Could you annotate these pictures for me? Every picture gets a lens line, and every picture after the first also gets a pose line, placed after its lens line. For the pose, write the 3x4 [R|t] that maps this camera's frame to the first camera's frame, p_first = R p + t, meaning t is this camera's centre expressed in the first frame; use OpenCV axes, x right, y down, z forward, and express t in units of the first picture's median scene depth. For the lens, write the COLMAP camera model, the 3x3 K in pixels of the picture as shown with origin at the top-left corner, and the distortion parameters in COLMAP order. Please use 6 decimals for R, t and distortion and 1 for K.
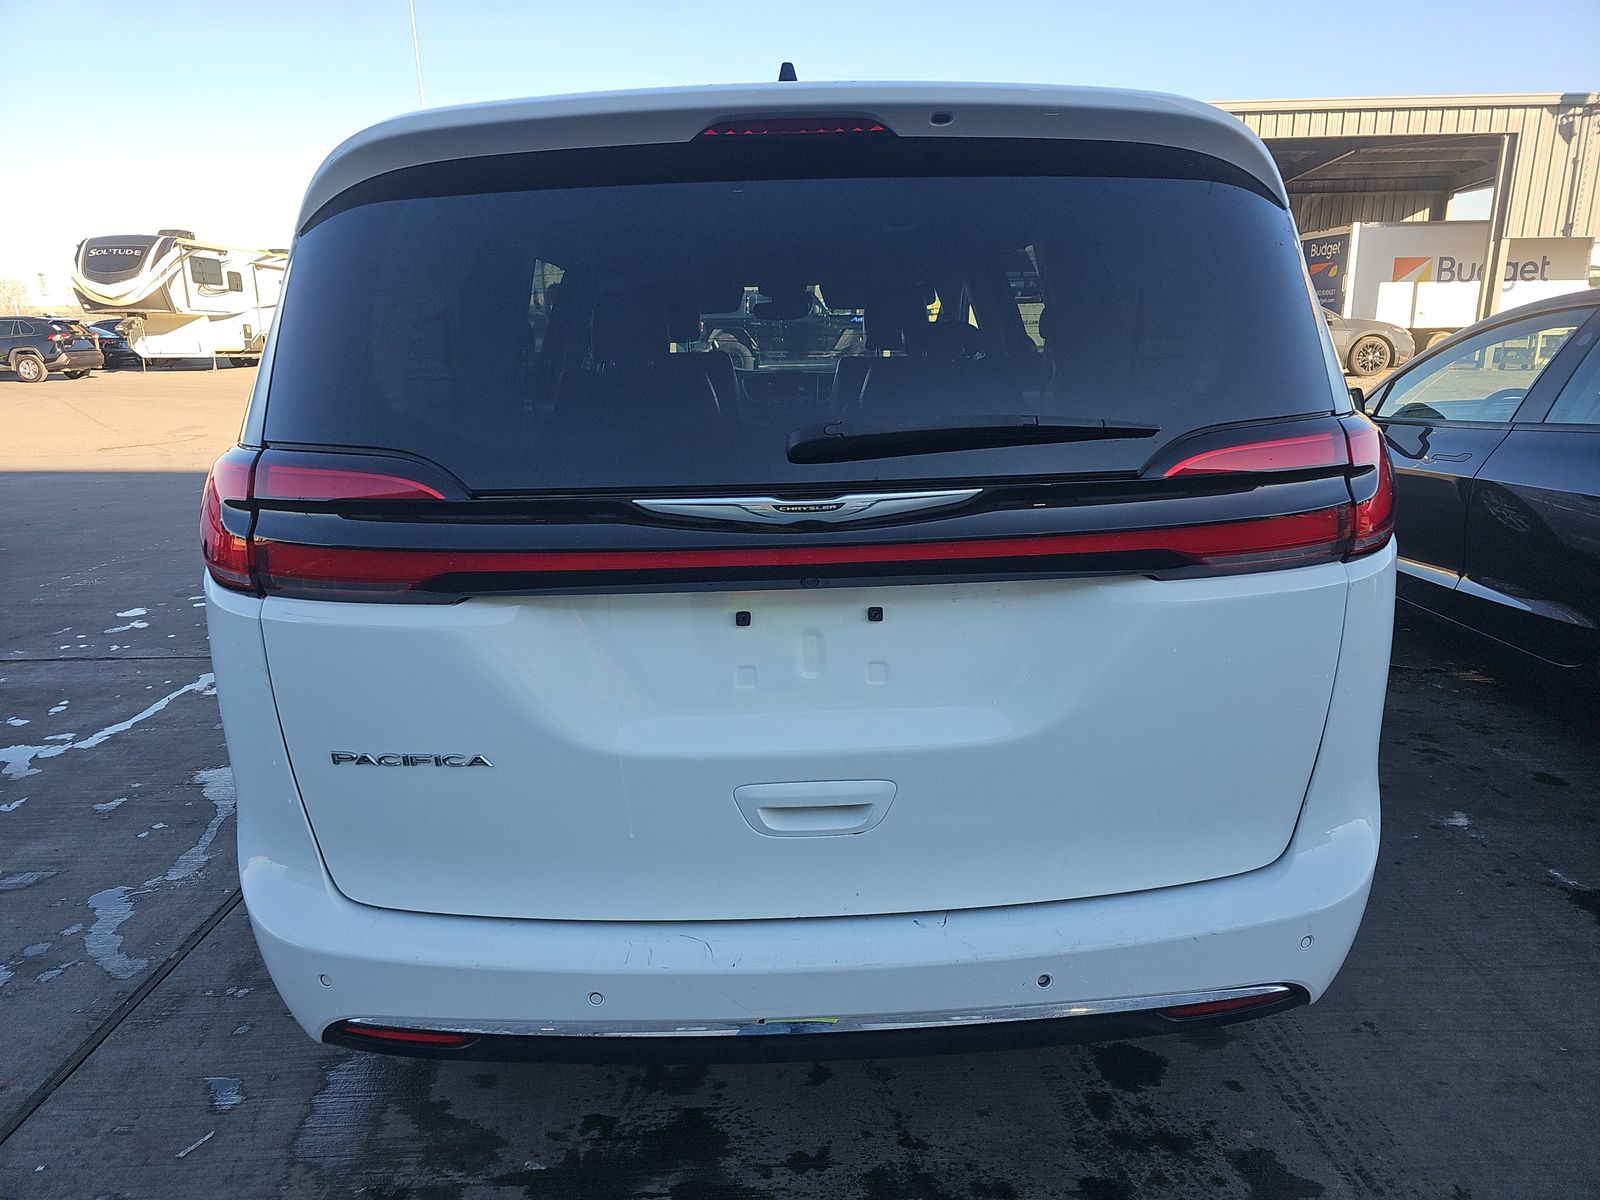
lens RADIAL K [[1053.6, 0, 806.1], [0, 1053.6, 596.6], [0, 0, 1]] dist [0.038256, -0.036256]
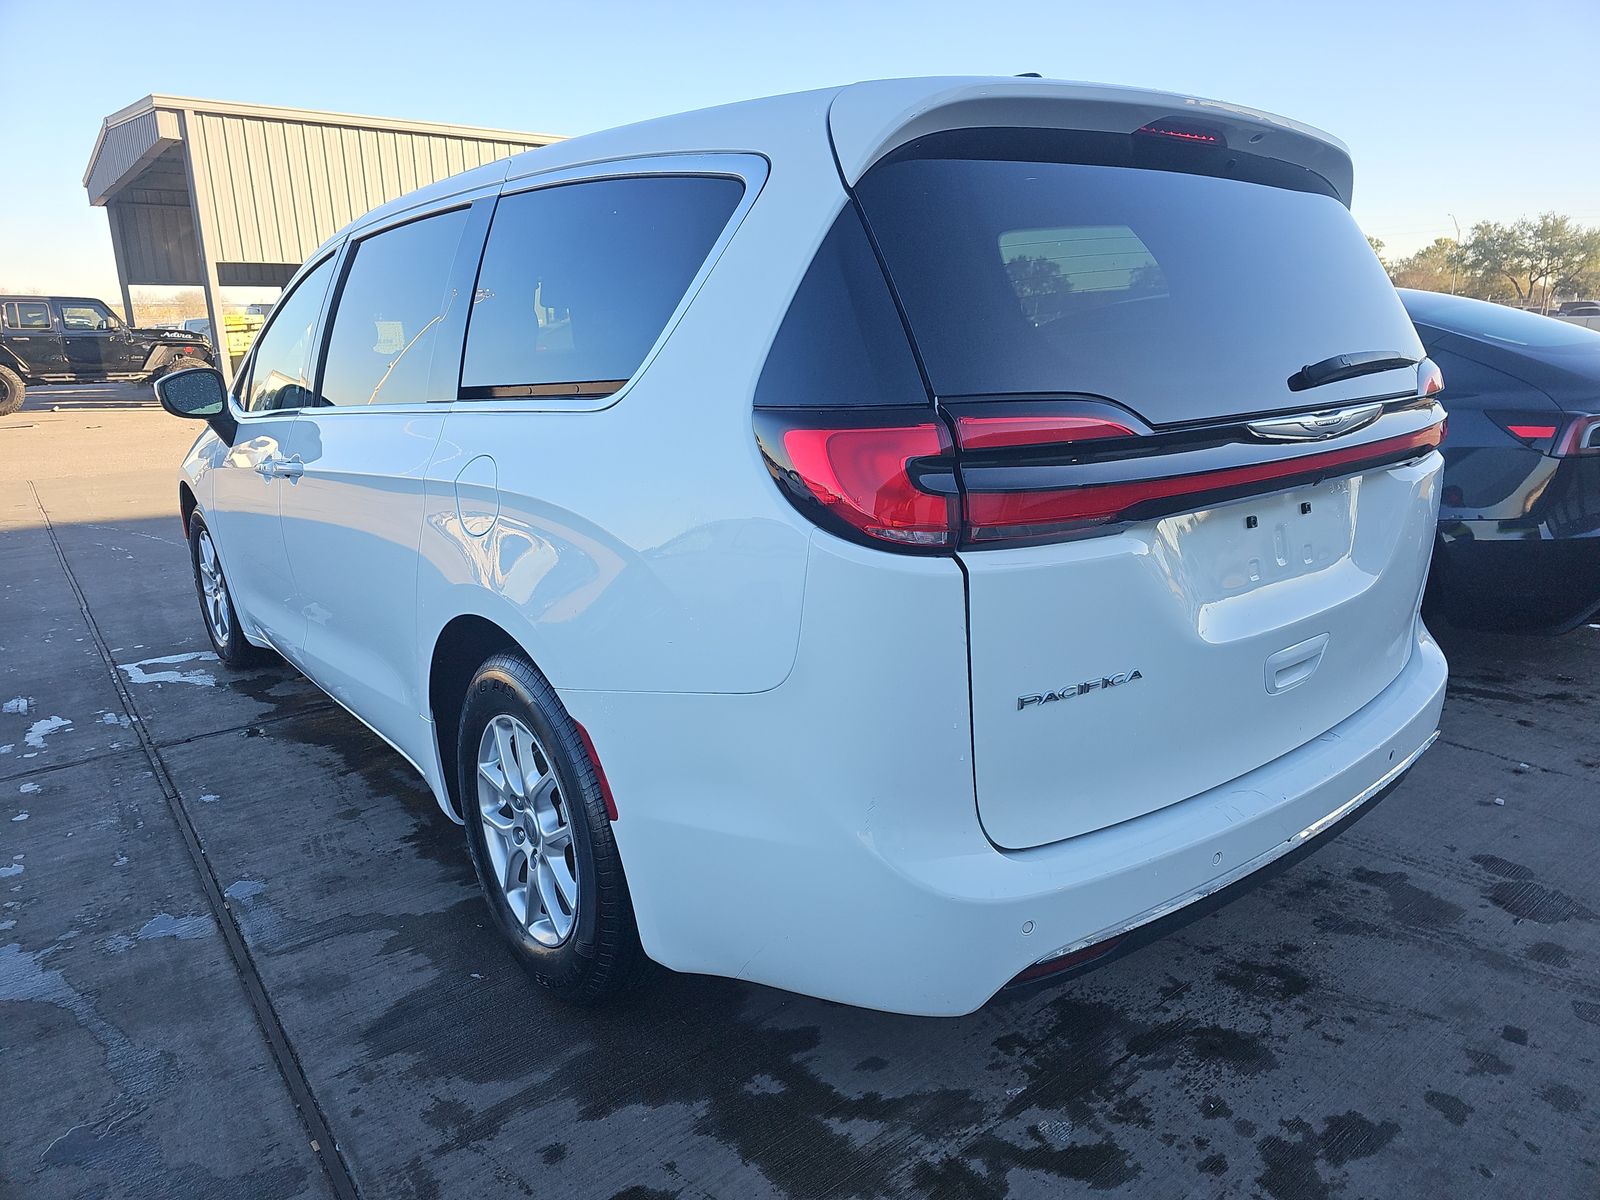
lens RADIAL K [[1053.6, 0, 823.9], [0, 1053.6, 601.6], [0, 0, 1]] dist [0.038256, -0.036256]
pose [[0.789402, -0.147546, 0.595881, -0.958300], [0.156705, 0.986960, 0.036784, -0.008314], [-0.593538, 0.064340, 0.802230, 0.243004]]
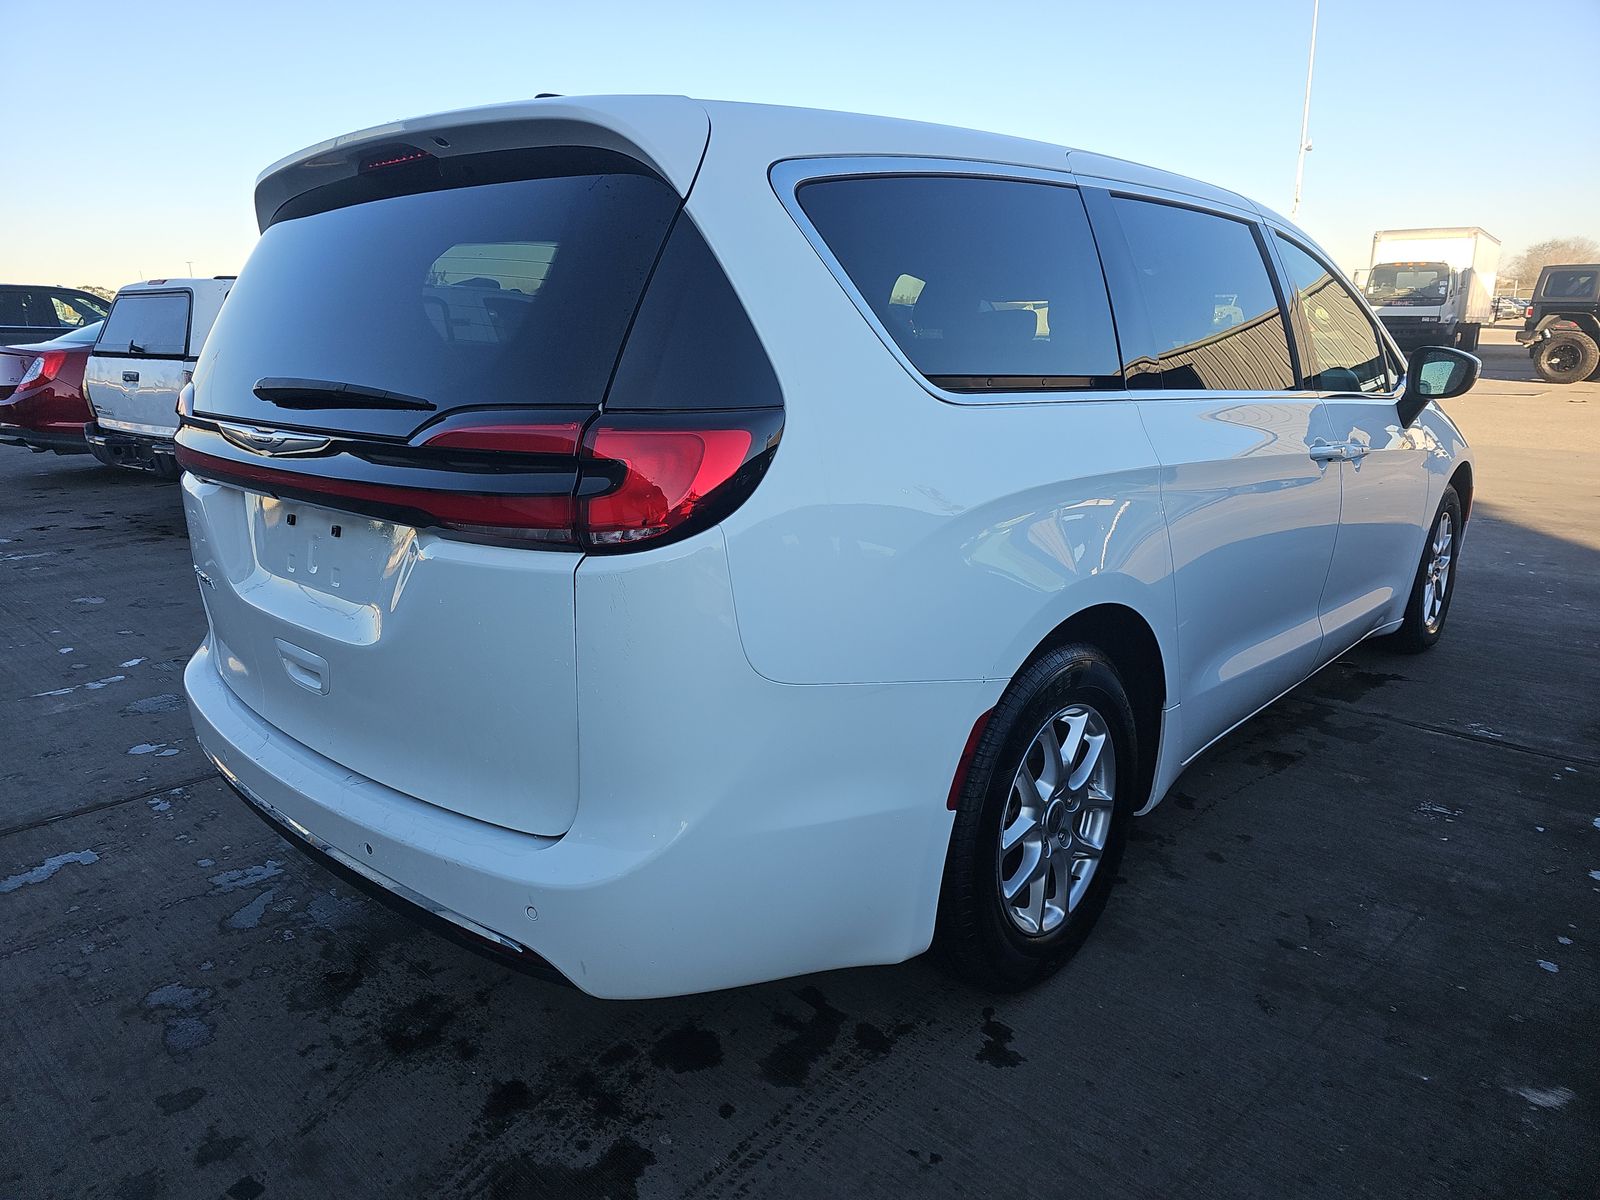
lens RADIAL K [[1053.6, 0, 792.0], [0, 1053.6, 606.4], [0, 0, 1]] dist [0.038256, -0.036256]
pose [[0.718168, 0.198404, -0.666987, 1.075261], [-0.182554, 0.978639, 0.094546, -0.093491], [0.671498, 0.053861, 0.739046, 0.333231]]
